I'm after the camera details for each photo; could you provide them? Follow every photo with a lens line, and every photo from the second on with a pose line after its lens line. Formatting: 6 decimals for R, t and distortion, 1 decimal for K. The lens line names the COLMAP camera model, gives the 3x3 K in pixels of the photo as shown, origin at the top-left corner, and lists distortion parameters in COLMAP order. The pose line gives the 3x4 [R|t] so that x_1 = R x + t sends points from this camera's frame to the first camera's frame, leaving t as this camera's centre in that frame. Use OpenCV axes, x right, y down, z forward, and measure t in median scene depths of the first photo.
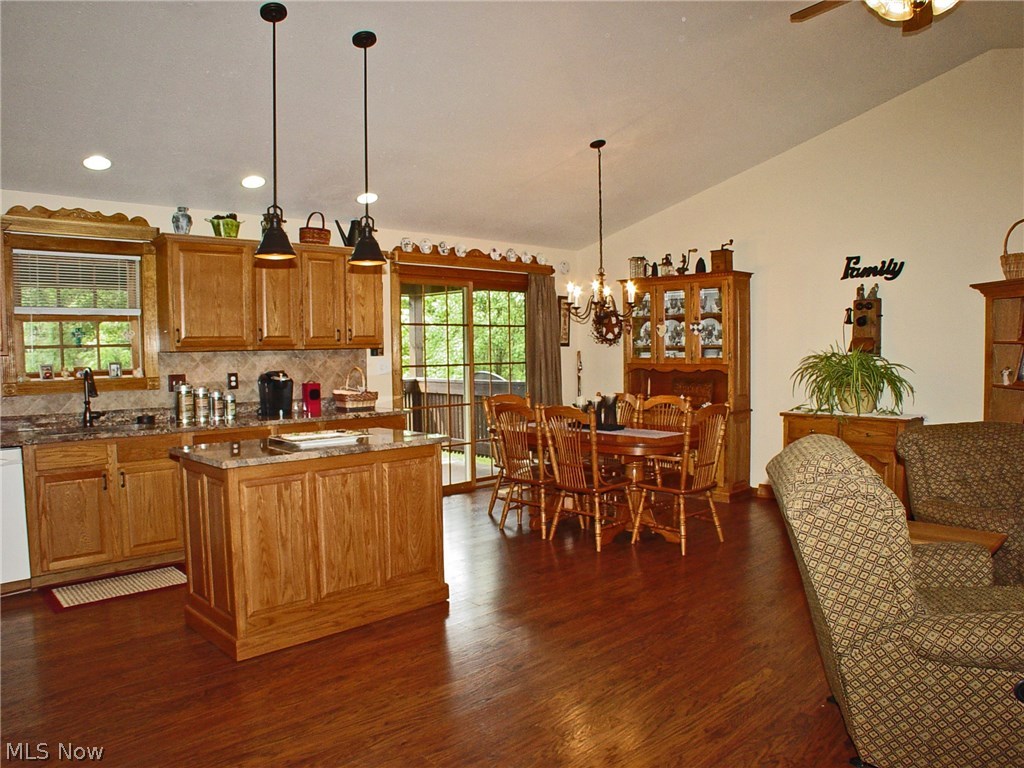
lens RADIAL K [[742.1, 0, 512.0], [0, 742.1, 384.0], [0, 0, 1]] dist [-0.111498, -0.000600]
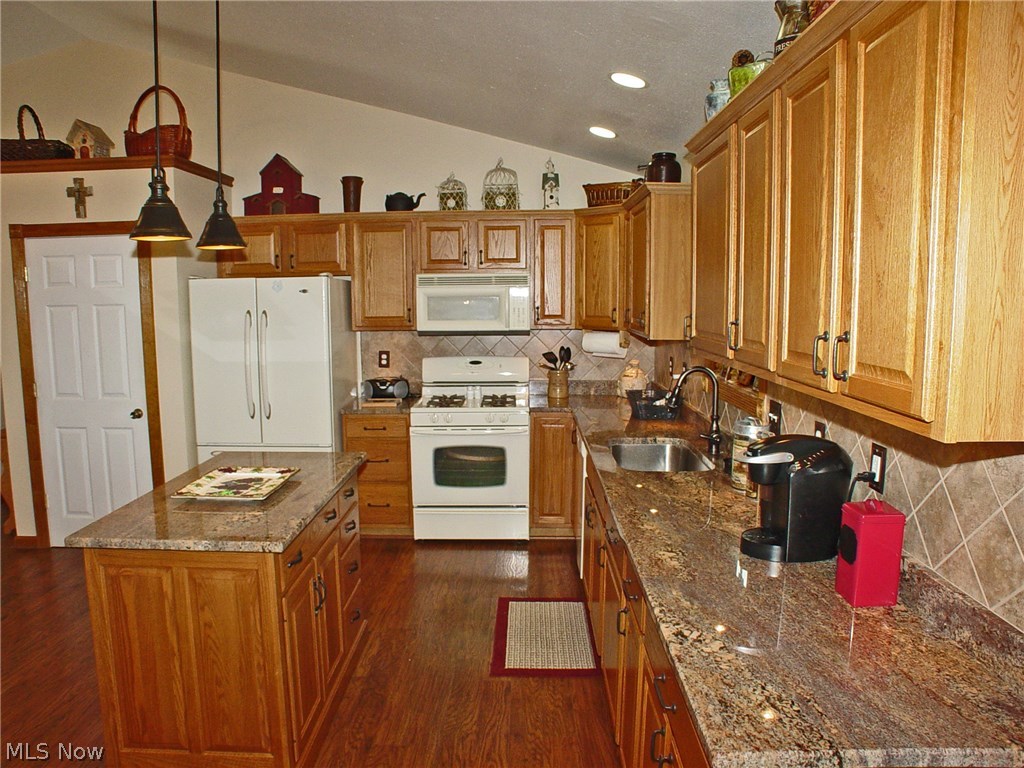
lens RADIAL K [[742.1, 0, 512.0], [0, 742.1, 384.0], [0, 0, 1]] dist [-0.111498, -0.000600]
pose [[-0.713582, 0.103521, -0.692881, 0.034546], [-0.021430, 0.985334, 0.169286, -0.115406], [0.700243, 0.135648, -0.700899, 1.270031]]
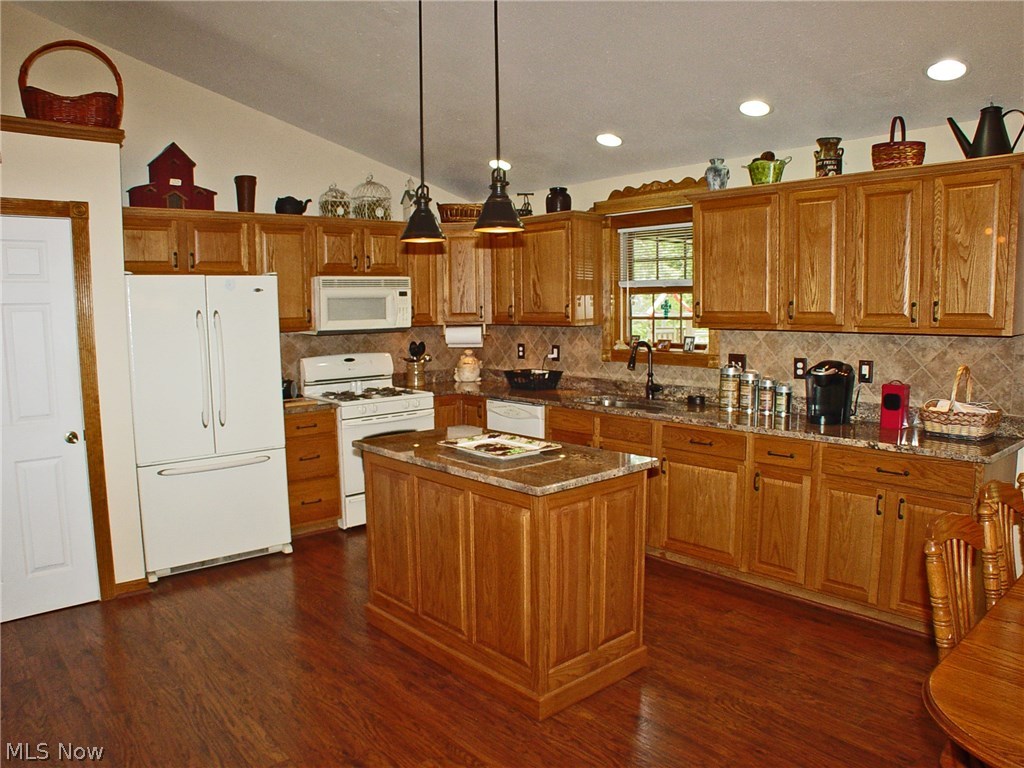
lens RADIAL K [[742.1, 0, 512.0], [0, 742.1, 384.0], [0, 0, 1]] dist [-0.111498, -0.000600]
pose [[-0.054981, 0.119649, -0.991293, 0.433976], [-0.037152, 0.991862, 0.121778, -0.076647], [0.997796, 0.043524, -0.050088, 0.806975]]
